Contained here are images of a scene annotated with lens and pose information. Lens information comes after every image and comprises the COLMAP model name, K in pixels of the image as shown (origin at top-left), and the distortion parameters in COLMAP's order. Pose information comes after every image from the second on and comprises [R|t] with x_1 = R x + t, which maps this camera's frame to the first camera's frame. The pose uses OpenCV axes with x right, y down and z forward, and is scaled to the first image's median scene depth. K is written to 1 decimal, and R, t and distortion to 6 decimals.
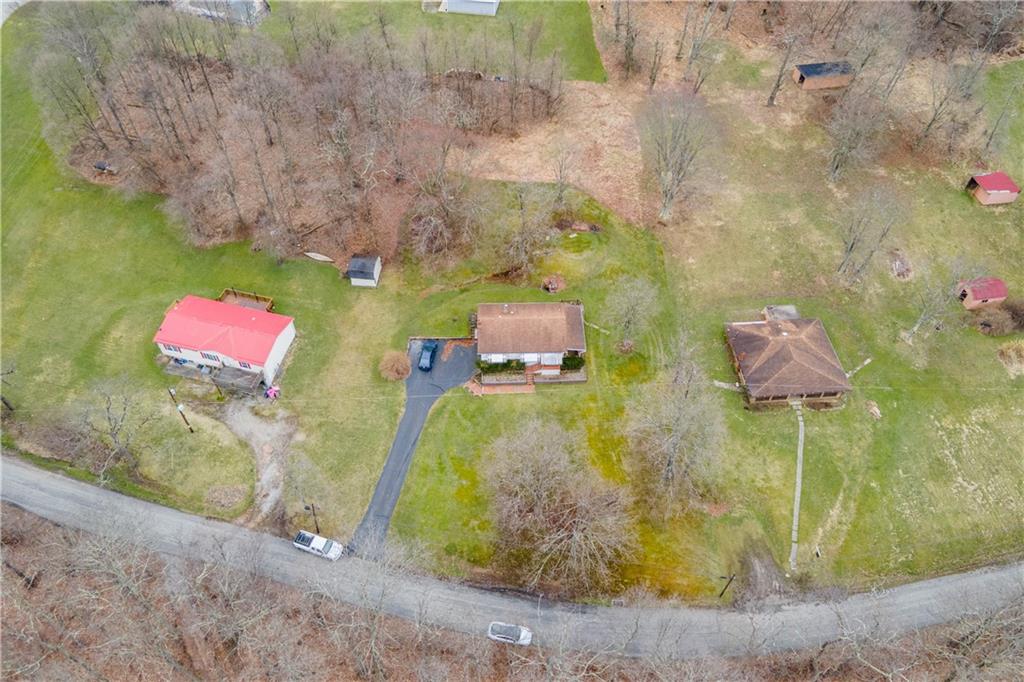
lens RADIAL K [[745.7, 0, 512.0], [0, 745.7, 341.0], [0, 0, 1]] dist [0.043272, 0.001056]
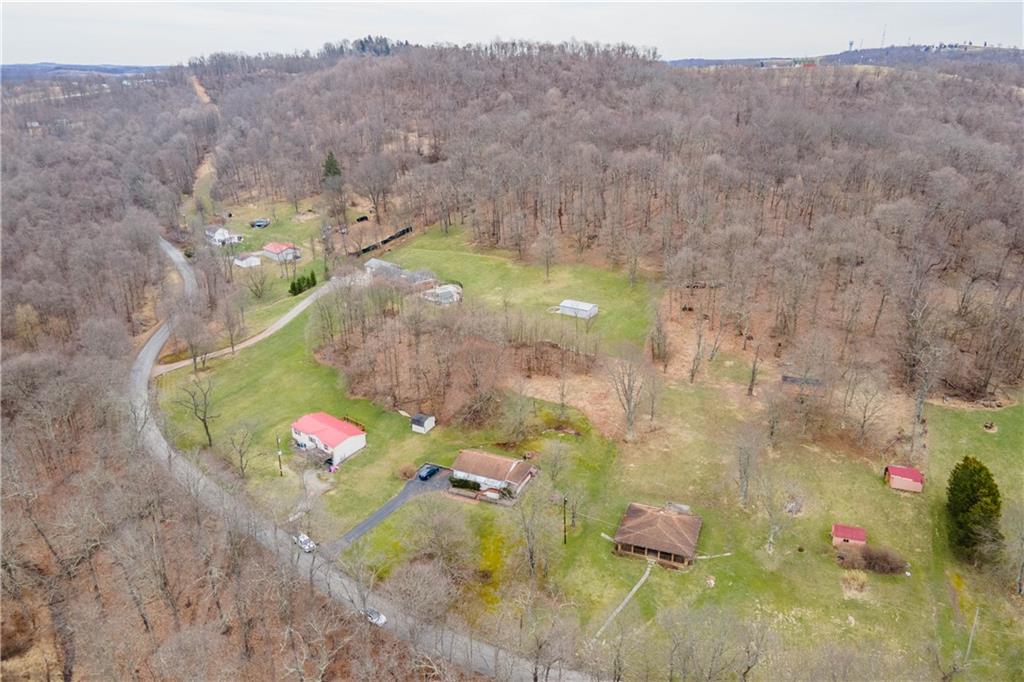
lens RADIAL K [[745.7, 0, 512.0], [0, 745.7, 341.0], [0, 0, 1]] dist [0.043272, 0.001056]
pose [[0.902394, 0.143637, -0.406267, 0.621866], [-0.320953, 0.853141, -0.411267, 0.365282], [0.287530, 0.501517, 0.815970, -0.321762]]
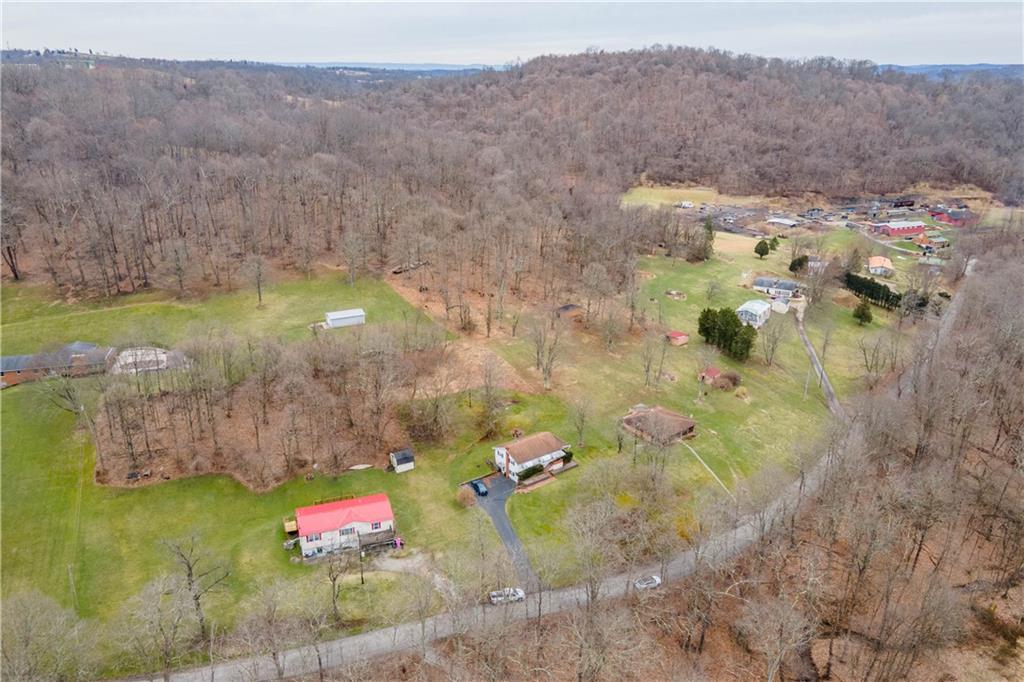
lens RADIAL K [[745.7, 0, 512.0], [0, 745.7, 341.0], [0, 0, 1]] dist [0.043272, 0.001056]
pose [[0.822311, -0.199821, 0.532801, -0.785938], [0.433521, 0.826495, -0.359117, 0.336249], [-0.368598, 0.526286, 0.766262, -0.283104]]
